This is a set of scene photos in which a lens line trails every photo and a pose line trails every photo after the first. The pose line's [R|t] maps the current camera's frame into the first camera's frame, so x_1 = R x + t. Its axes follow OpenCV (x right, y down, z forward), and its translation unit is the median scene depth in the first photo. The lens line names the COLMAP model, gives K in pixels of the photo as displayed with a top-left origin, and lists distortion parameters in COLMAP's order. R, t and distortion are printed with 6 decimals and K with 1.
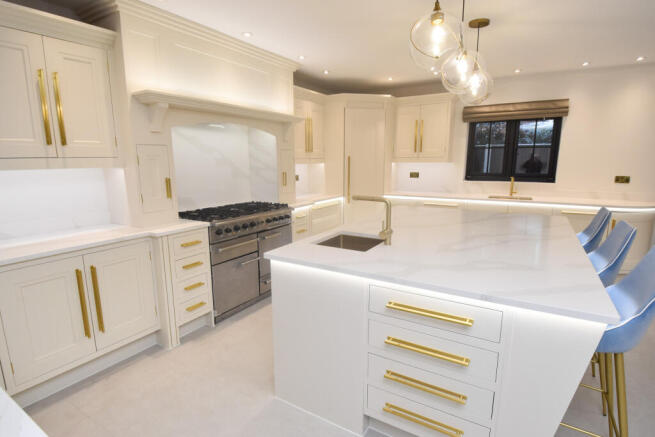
lens RADIAL K [[327.0, 0, 327.5], [0, 327.0, 218.5], [0, 0, 1]] dist [-0.020510, -0.000344]
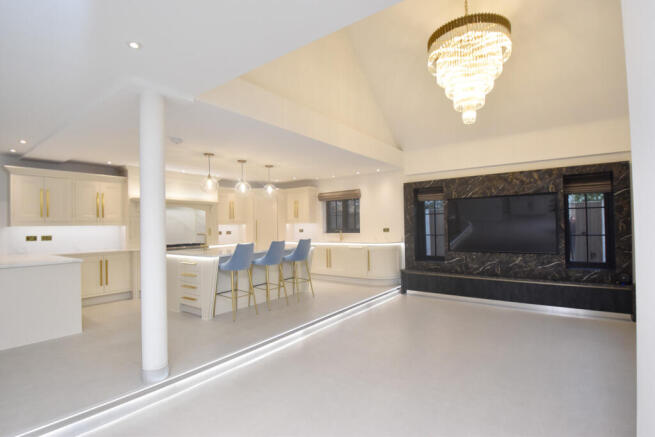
lens RADIAL K [[316.9, 0, 338.5], [0, 316.9, 219.7], [0, 0, 1]] dist [-0.002892, -0.000385]
pose [[0.997739, -0.014585, -0.065613, 0.759696], [0.001367, 0.980375, -0.197136, 0.182789], [0.067201, 0.196601, 0.978178, -0.837654]]
